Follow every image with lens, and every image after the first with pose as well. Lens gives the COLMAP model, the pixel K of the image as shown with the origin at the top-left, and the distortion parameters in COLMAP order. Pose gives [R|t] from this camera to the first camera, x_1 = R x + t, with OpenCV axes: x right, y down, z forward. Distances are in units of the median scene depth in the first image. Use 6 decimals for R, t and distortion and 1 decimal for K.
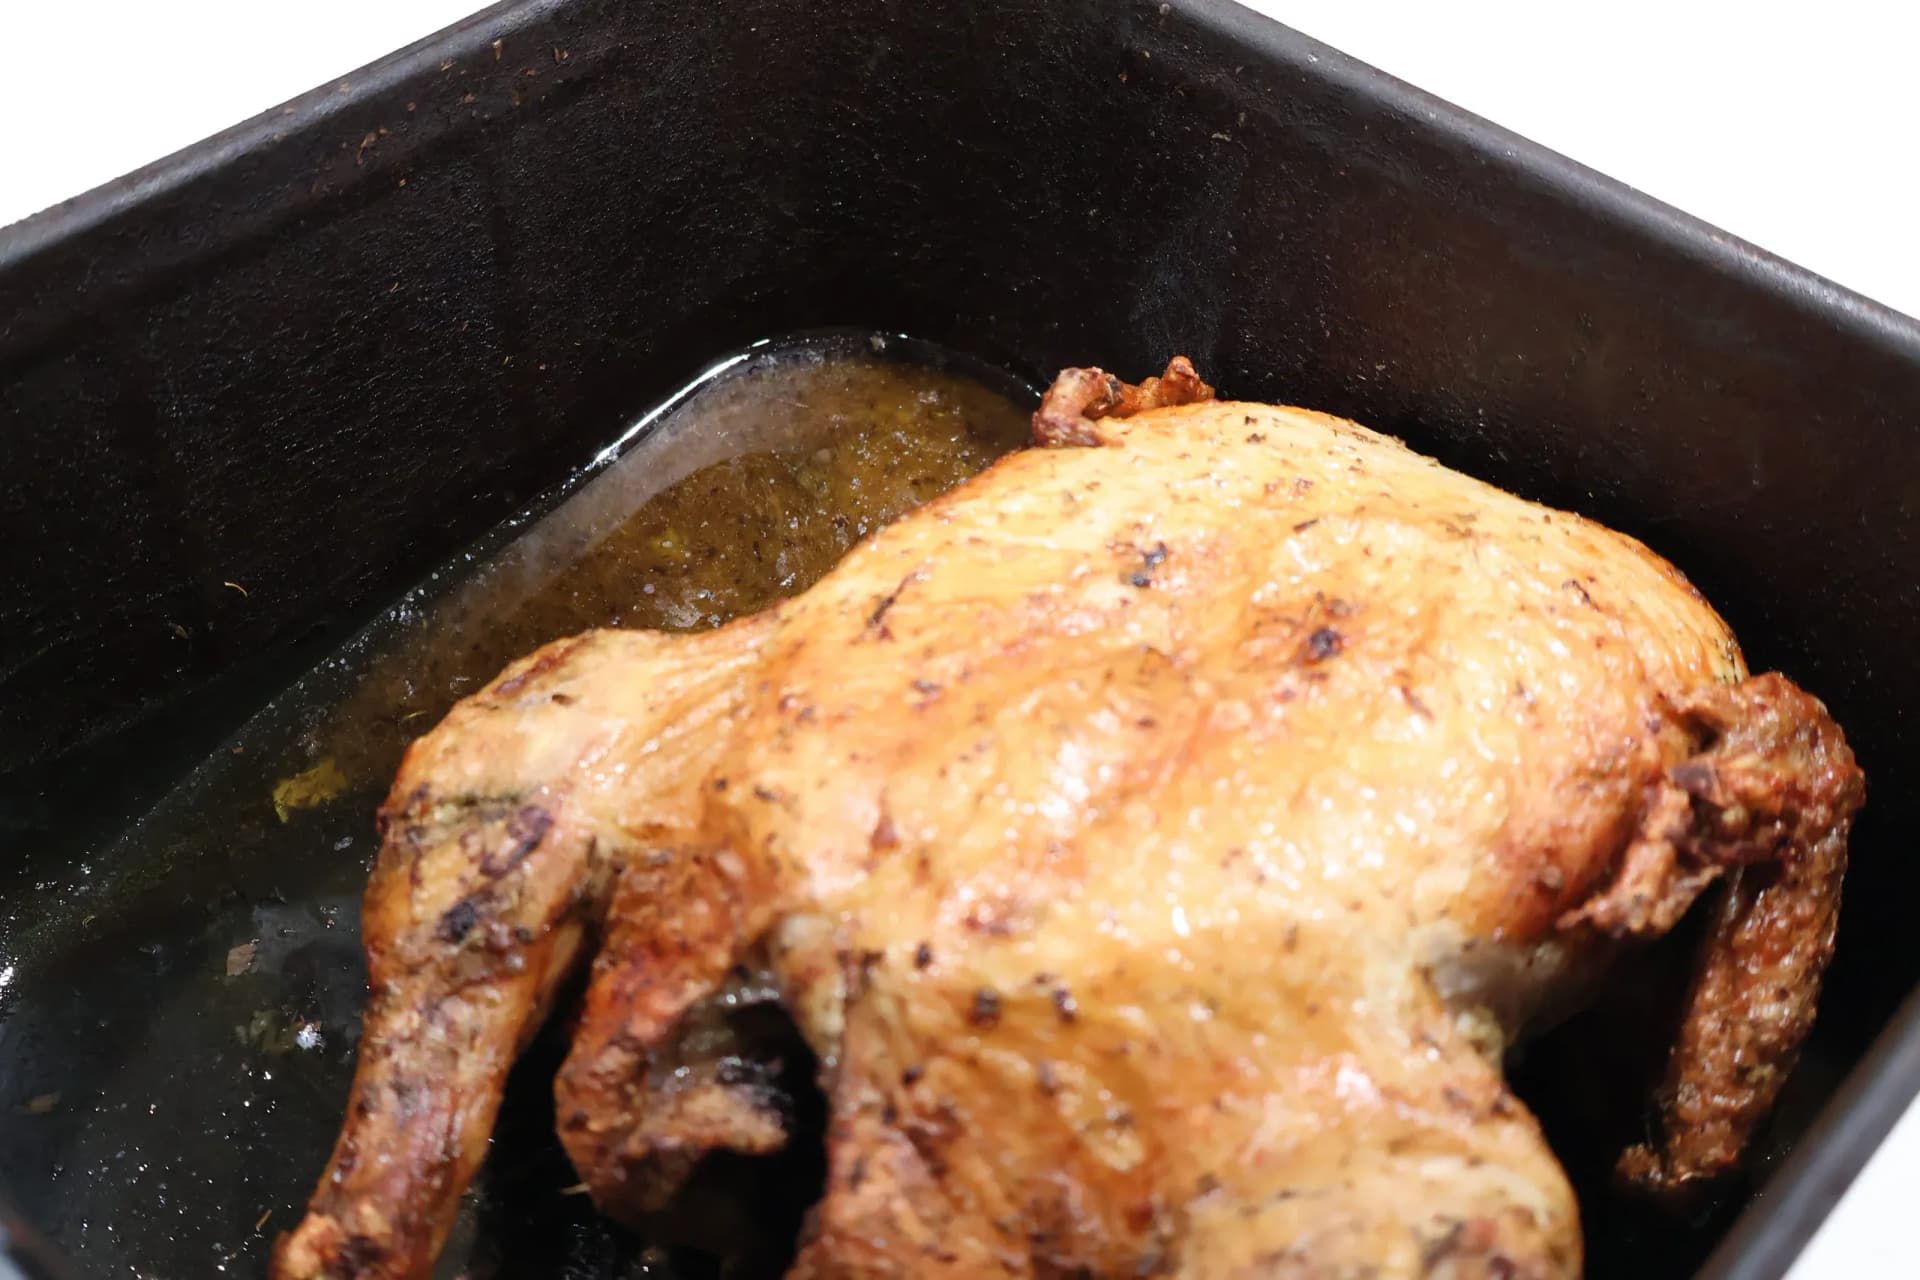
lens RADIAL K [[2320.7, 0, 960.0], [0, 2320.7, 640.0], [0, 0, 1]] dist [0.009846, 0.024278]
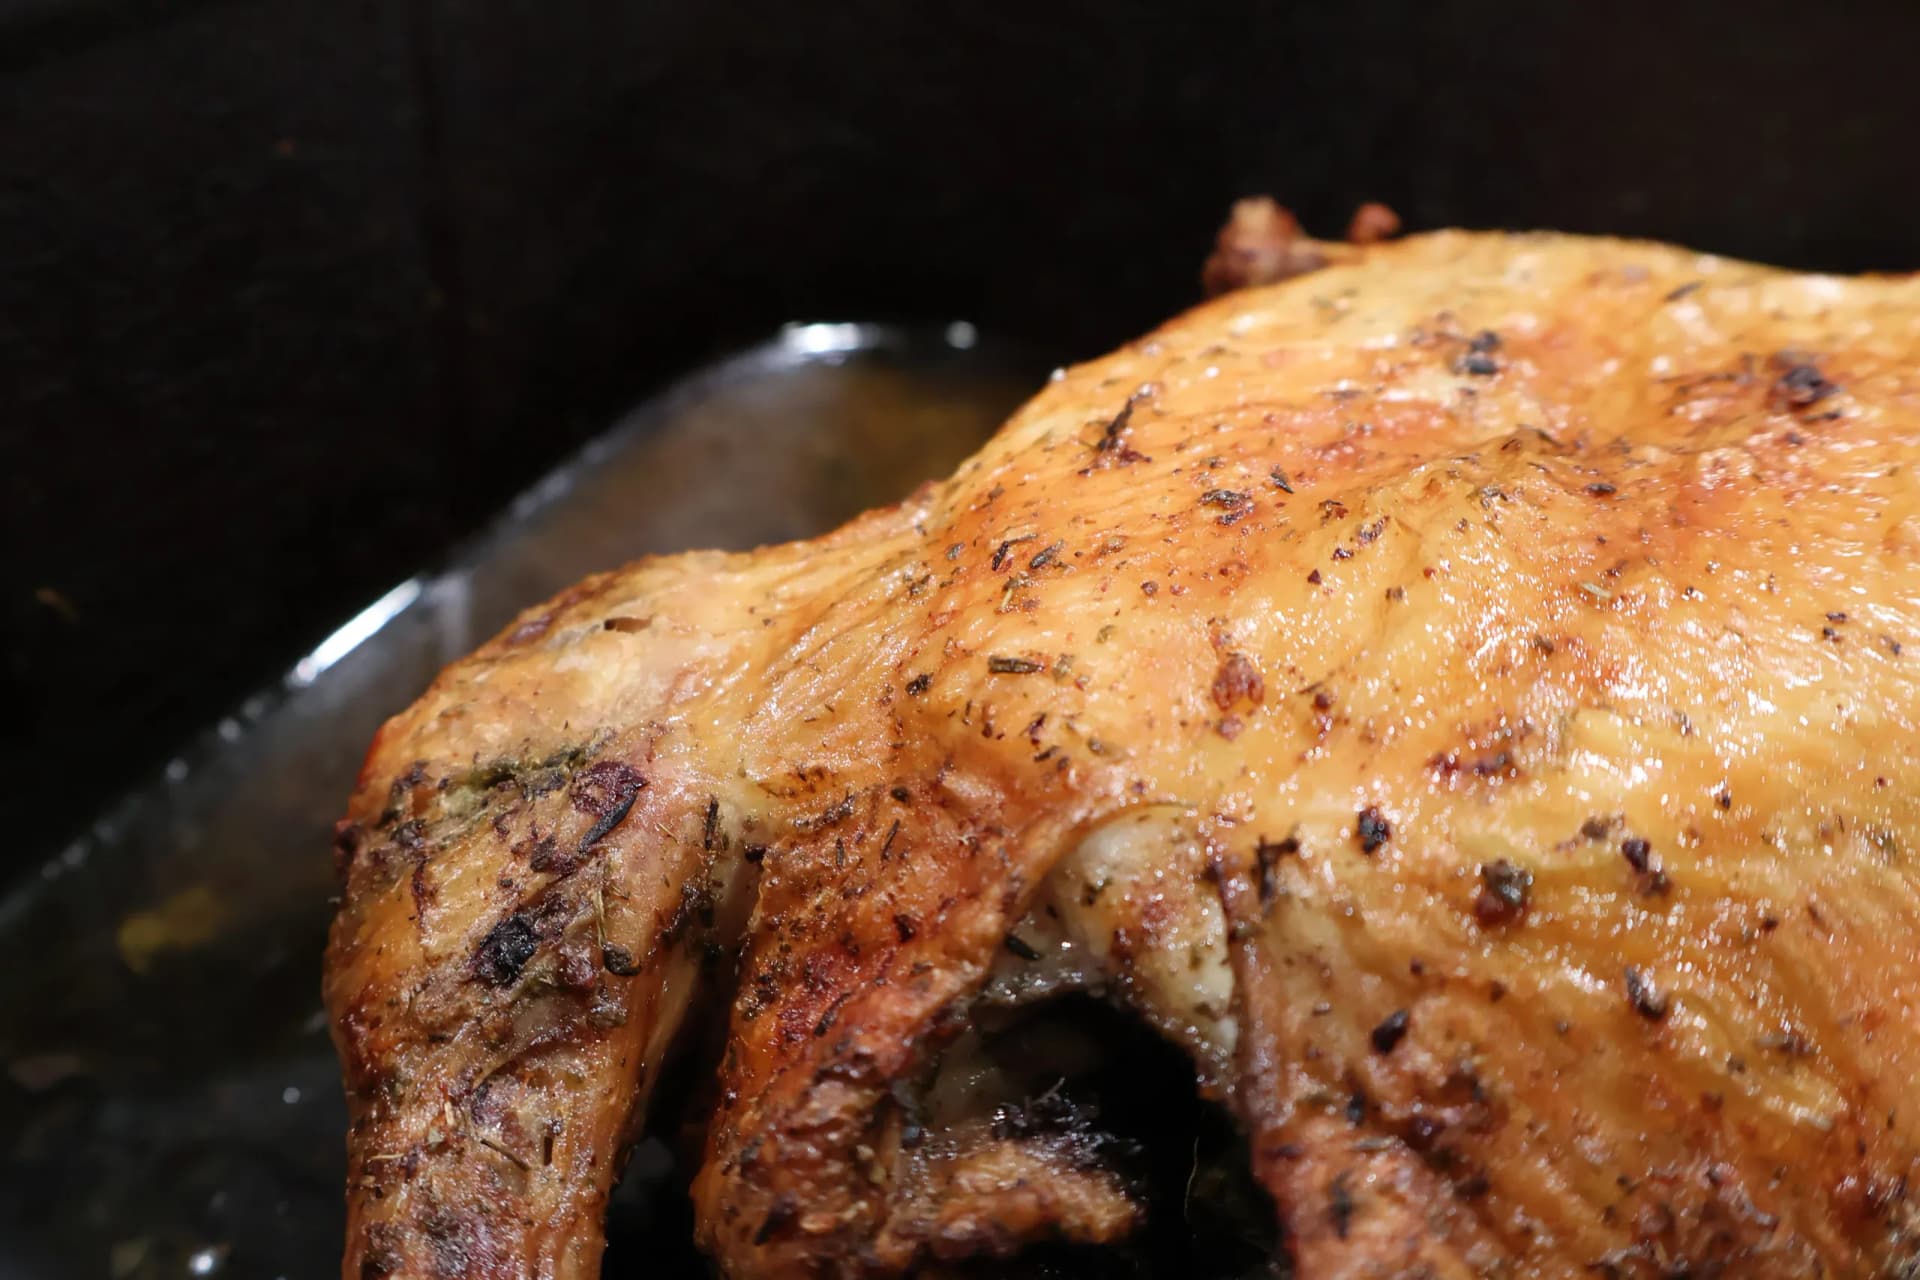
lens RADIAL K [[2320.7, 0, 960.0], [0, 2320.7, 640.0], [0, 0, 1]] dist [0.009846, 0.024278]
pose [[0.987707, -0.083743, 0.131991, -0.172831], [0.109328, 0.973593, -0.200412, 0.176123], [-0.111722, 0.212379, 0.970780, 0.390871]]
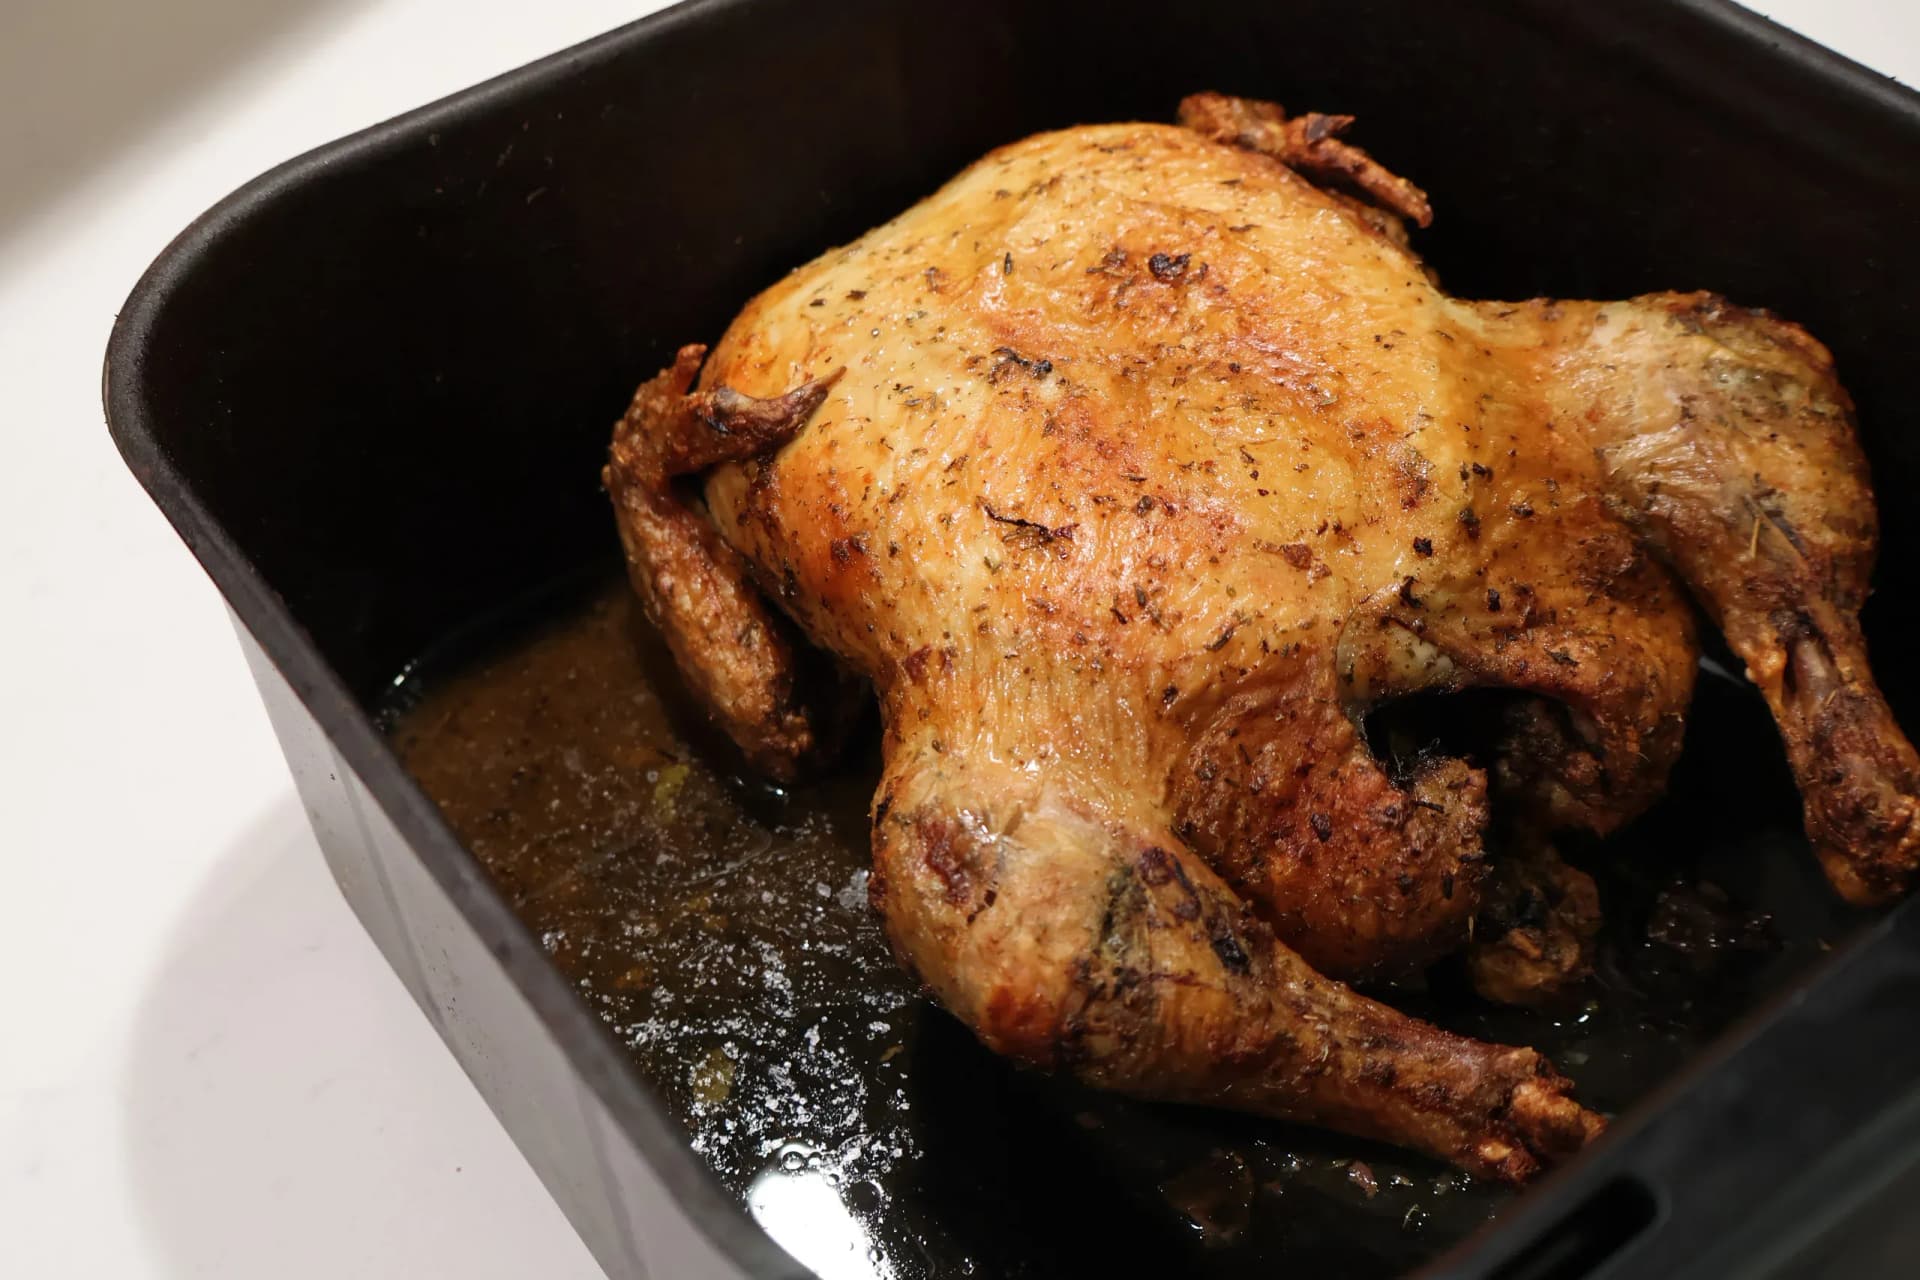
lens RADIAL K [[2320.7, 0, 960.0], [0, 2320.7, 640.0], [0, 0, 1]] dist [0.009846, 0.024278]
pose [[0.170071, -0.724910, 0.667519, -0.831485], [0.721908, 0.552736, 0.416330, -0.479706], [-0.670764, 0.411082, 0.617323, 0.380176]]
